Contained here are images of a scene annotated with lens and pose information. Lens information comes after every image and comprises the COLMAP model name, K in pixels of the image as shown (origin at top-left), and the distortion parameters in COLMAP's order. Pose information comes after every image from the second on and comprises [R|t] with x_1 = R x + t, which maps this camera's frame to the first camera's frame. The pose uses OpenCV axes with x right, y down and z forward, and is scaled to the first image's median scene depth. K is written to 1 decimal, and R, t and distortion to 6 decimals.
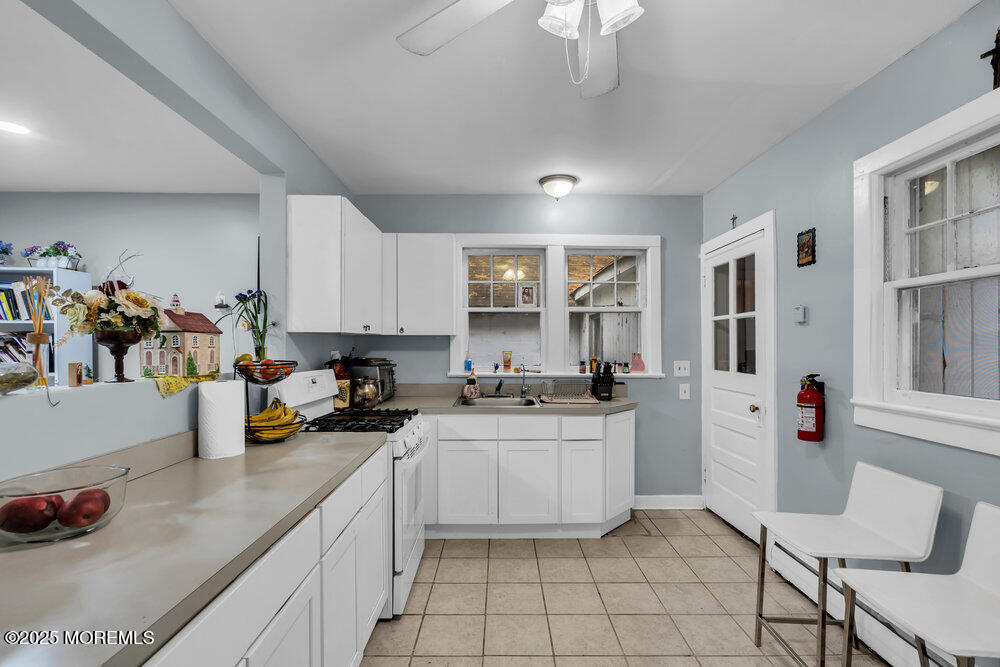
lens RADIAL K [[452.1, 0, 504.3], [0, 452.1, 346.3], [0, 0, 1]] dist [-0.009813, 0.002969]
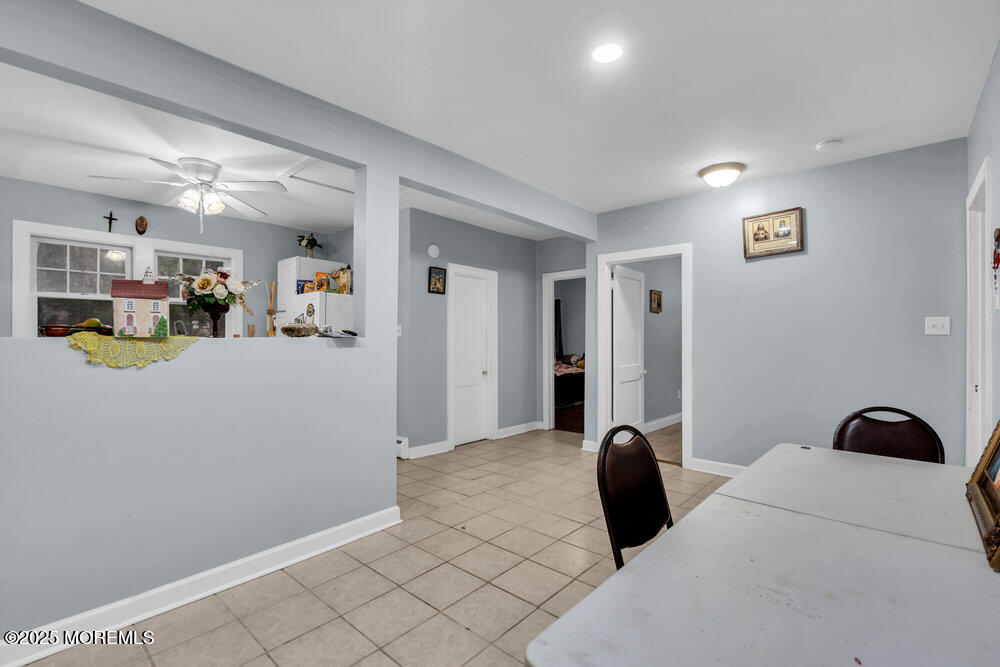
lens RADIAL K [[452.1, 0, 503.5], [0, 452.1, 340.8], [0, 0, 1]] dist [-0.009813, 0.002969]
pose [[-0.739651, 0.000992, 0.672990, -1.214735], [0.004058, 0.999987, 0.002986, 0.040702], [-0.672978, 0.004940, -0.739646, 0.686413]]
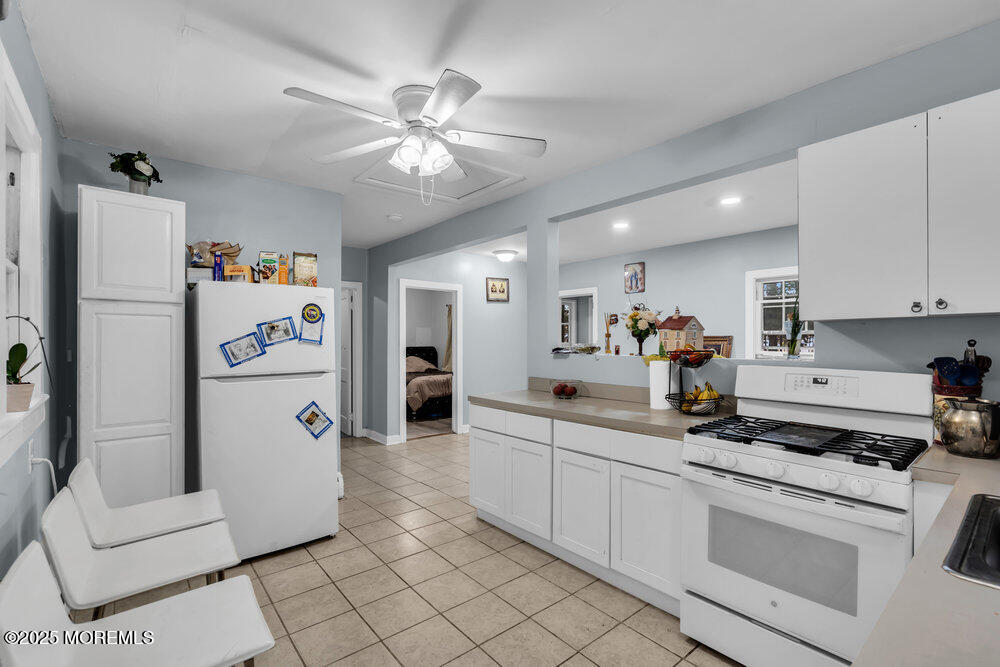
lens RADIAL K [[452.1, 0, 501.7], [0, 452.1, 341.7], [0, 0, 1]] dist [-0.009813, 0.002969]
pose [[-0.774658, 0.003504, -0.632371, 0.436117], [-0.000658, 0.999980, 0.006347, 0.001120], [0.632380, 0.005333, -0.774640, 1.022096]]
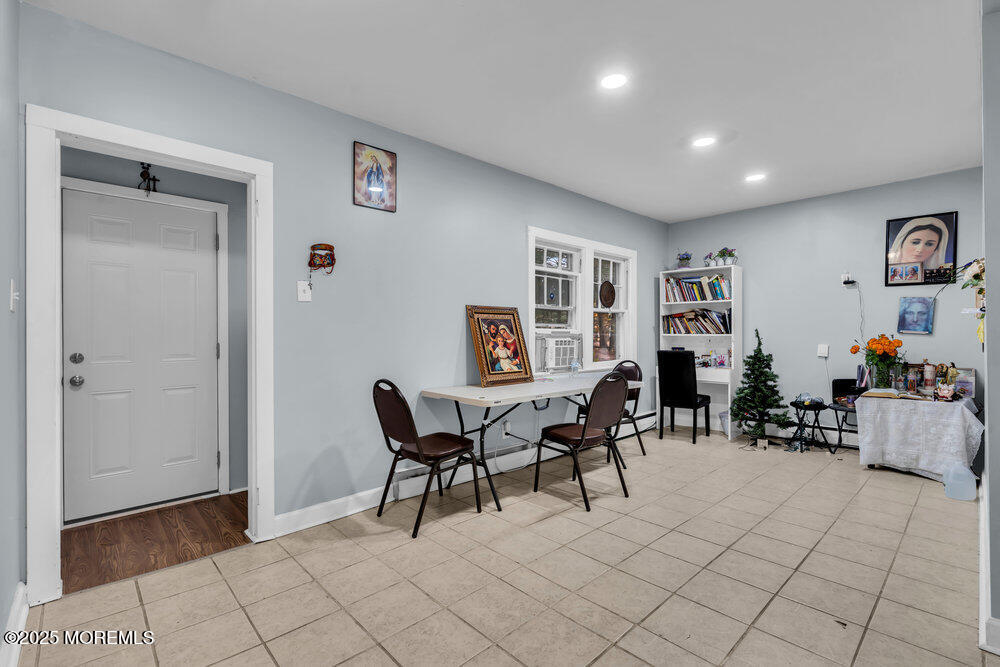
lens RADIAL K [[452.1, 0, 503.0], [0, 452.1, 329.9], [0, 0, 1]] dist [-0.009813, 0.002969]
pose [[0.671573, -0.009468, -0.740878, -0.408726], [-0.000530, 0.999912, -0.013259, 0.067497], [0.740938, 0.009297, 0.671509, -0.613463]]
